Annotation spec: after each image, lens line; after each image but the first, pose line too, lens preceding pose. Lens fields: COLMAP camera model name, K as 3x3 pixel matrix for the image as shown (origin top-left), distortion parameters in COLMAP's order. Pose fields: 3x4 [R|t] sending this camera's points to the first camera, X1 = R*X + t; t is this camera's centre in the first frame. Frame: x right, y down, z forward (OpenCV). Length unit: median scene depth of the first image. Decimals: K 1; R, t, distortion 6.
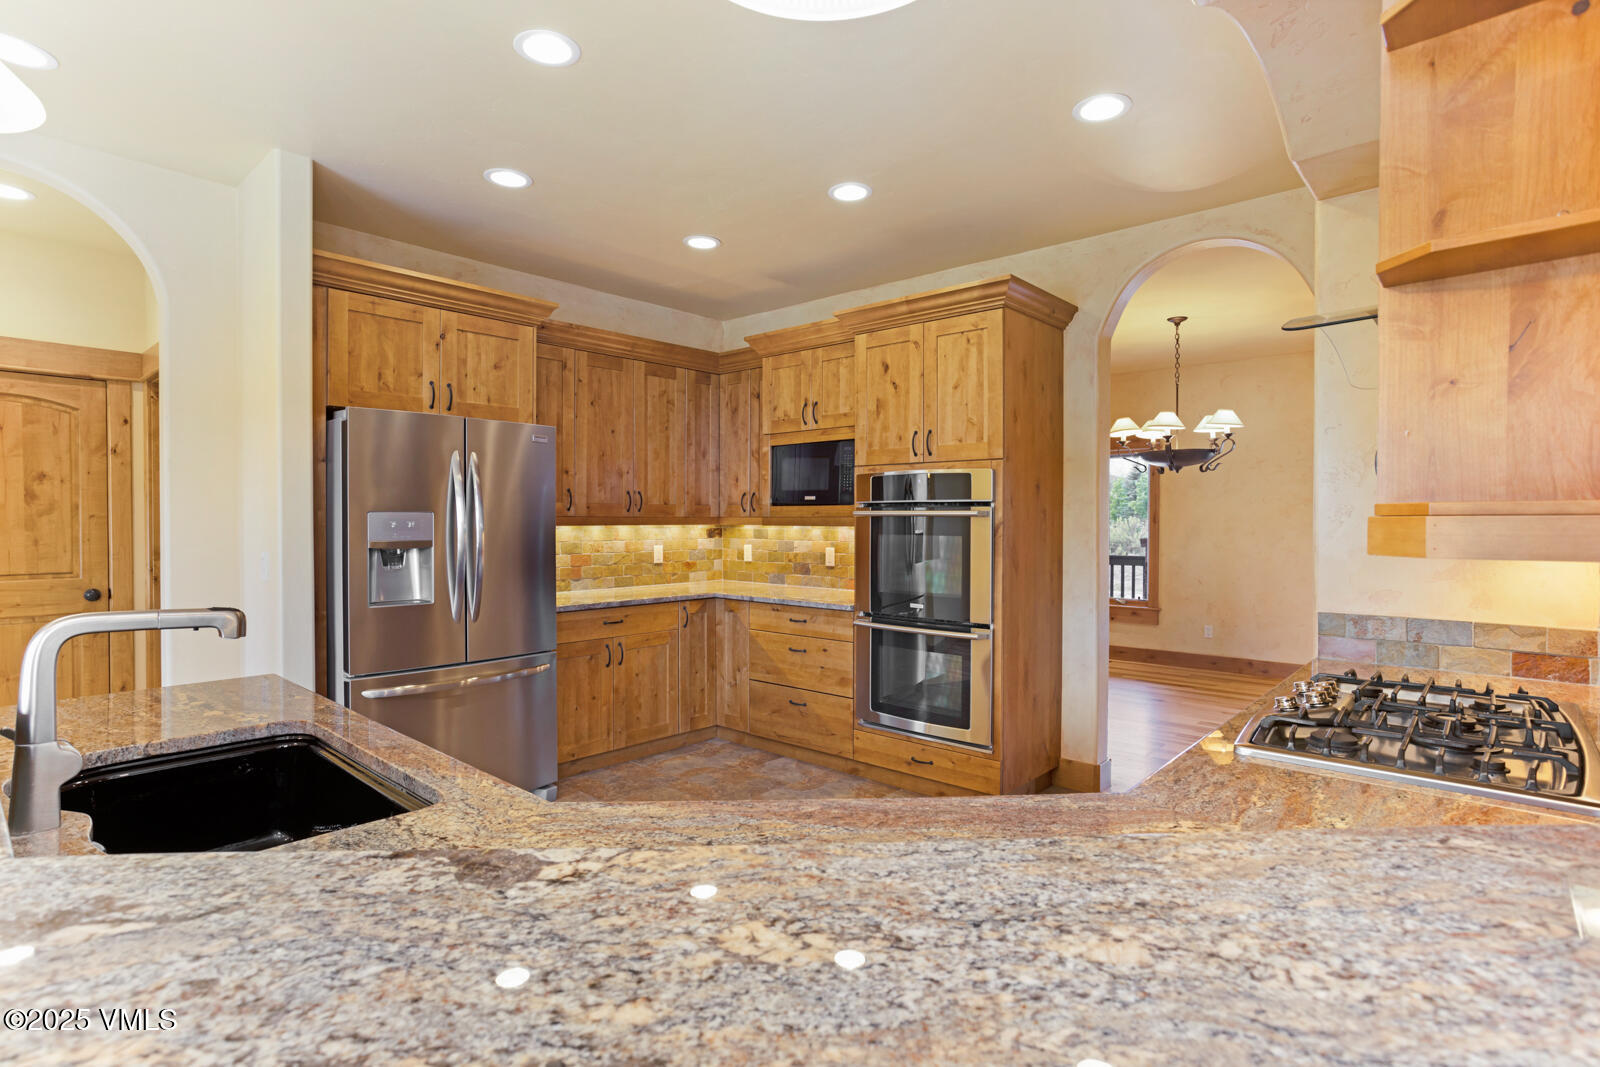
lens RADIAL K [[804.8, 0, 832.6], [0, 804.8, 525.2], [0, 0, 1]] dist [-0.035585, 0.026745]
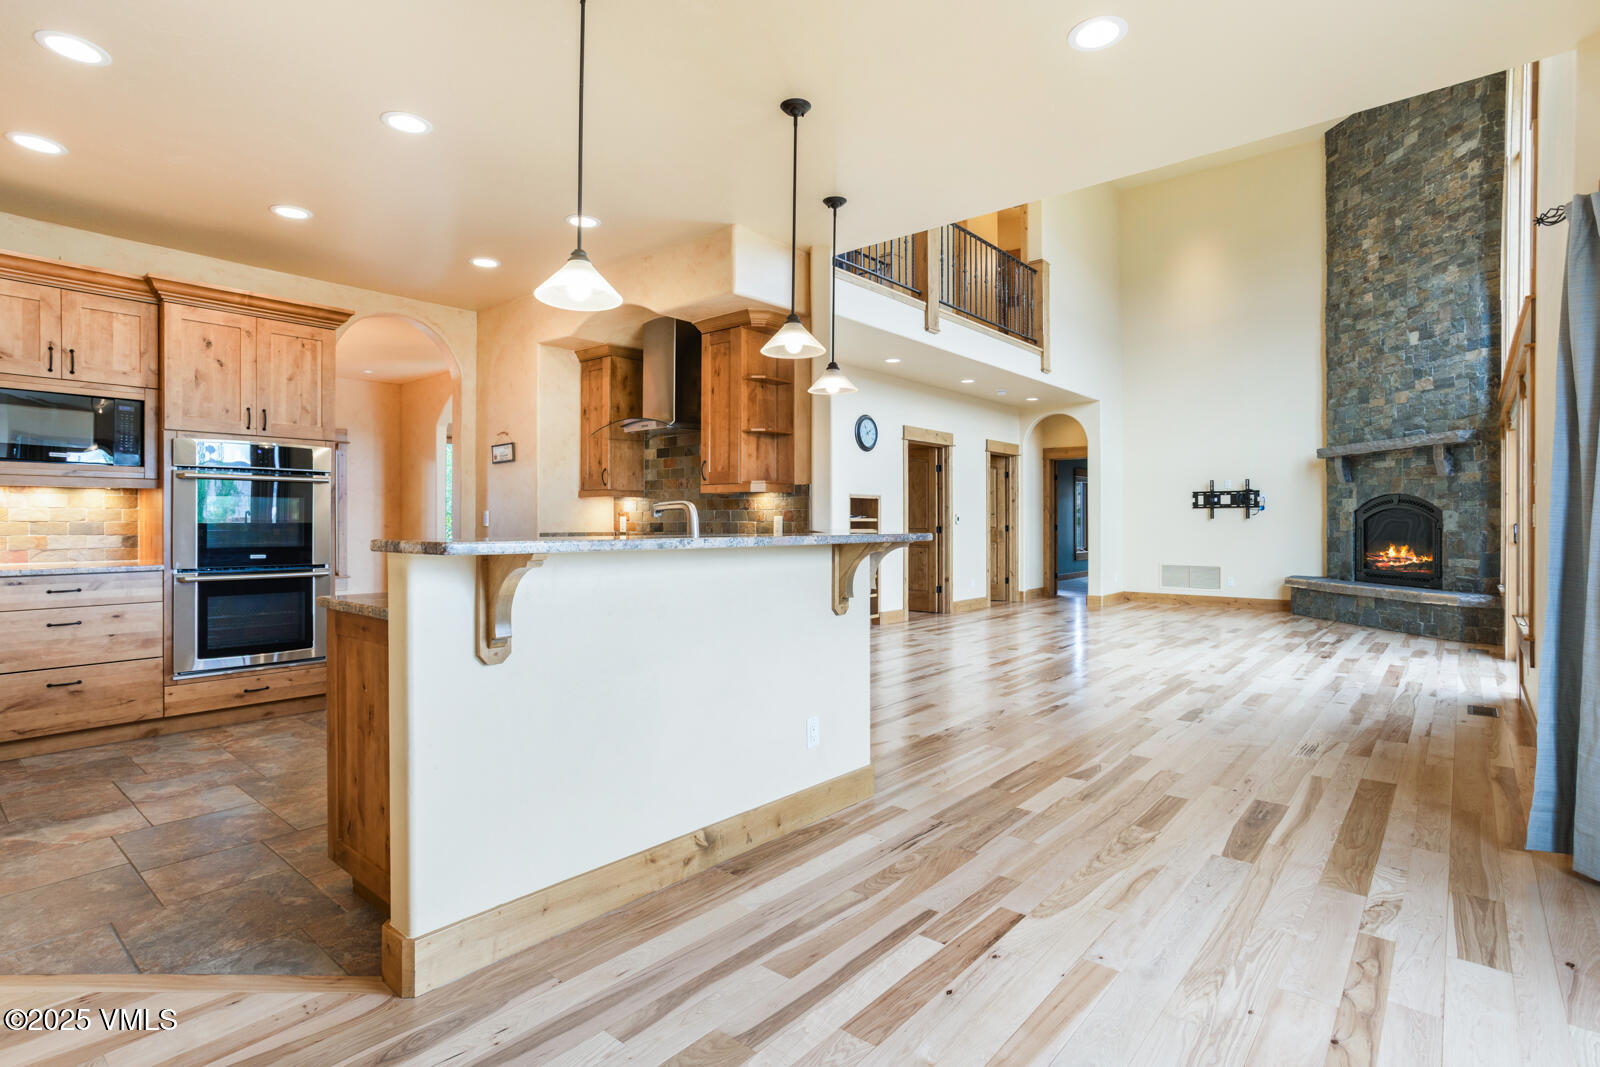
lens RADIAL K [[804.8, 0, 788.4], [0, 804.8, 520.7], [0, 0, 1]] dist [-0.035585, 0.026745]
pose [[-0.005718, -0.001977, 0.999982, -1.029173], [0.009794, 0.999950, 0.002033, 0.050903], [-0.999936, 0.009805, -0.005698, 0.219425]]
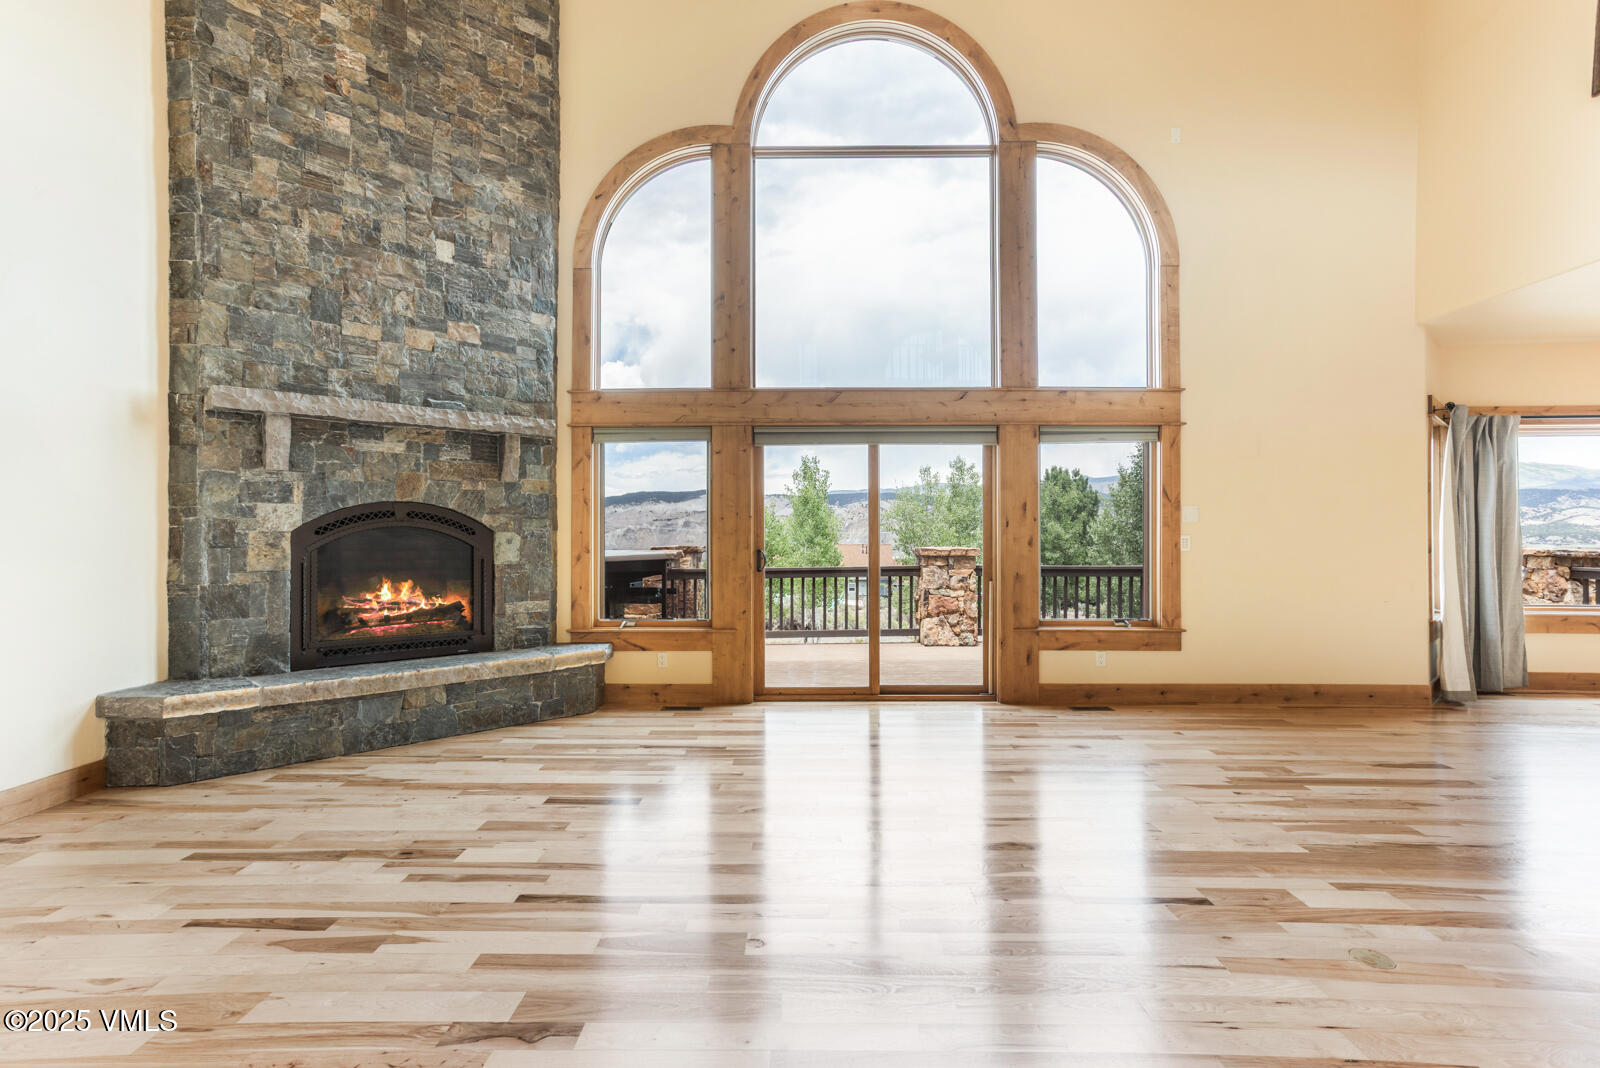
lens RADIAL K [[769.3, 0, 796.7], [0, 769.3, 533.0], [0, 0, 1]] dist [-0.008160, 0.009521]
pose [[-0.754944, -0.005461, -0.655766, 1.514620], [-0.007320, 0.999973, 0.000100, 0.042592], [0.655748, 0.004876, -0.754964, -0.141341]]
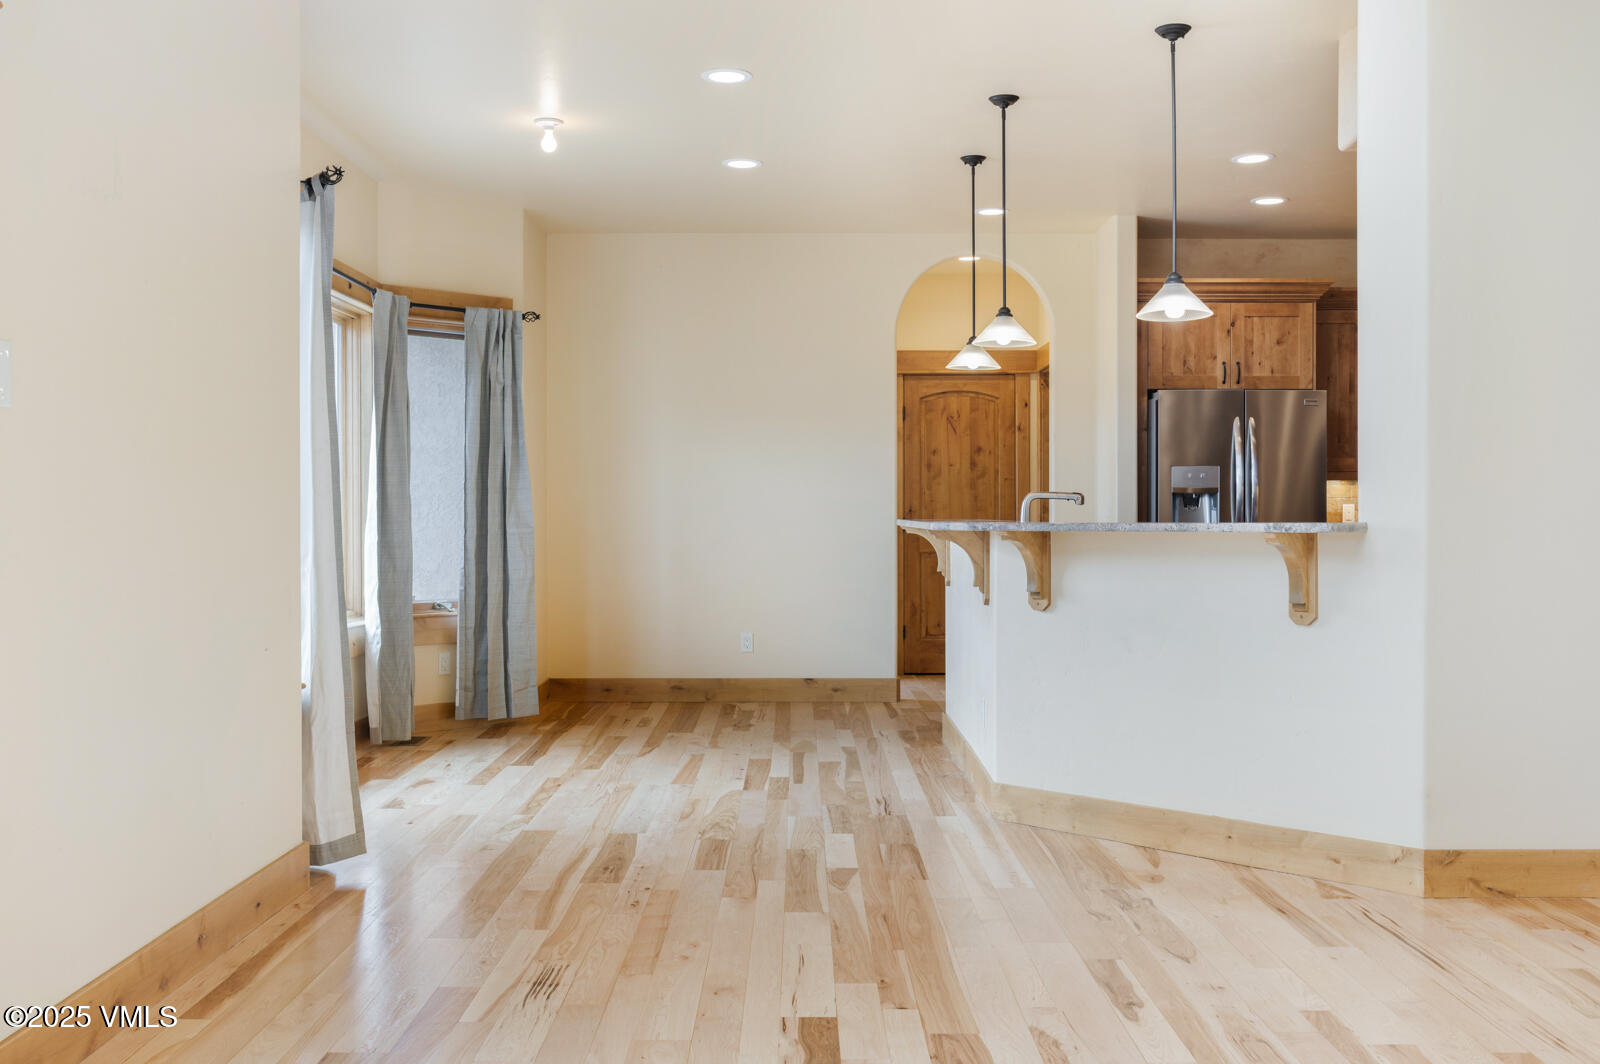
lens RADIAL K [[1516.8, 0, 769.9], [0, 1516.8, 501.9], [0, 0, 1]] dist [0.074997, 0.000000]
pose [[0.644529, -0.006904, -0.764548, 0.778353], [-0.006968, 0.999865, -0.014903, 0.070739], [0.764548, 0.014932, 0.644394, -0.968132]]
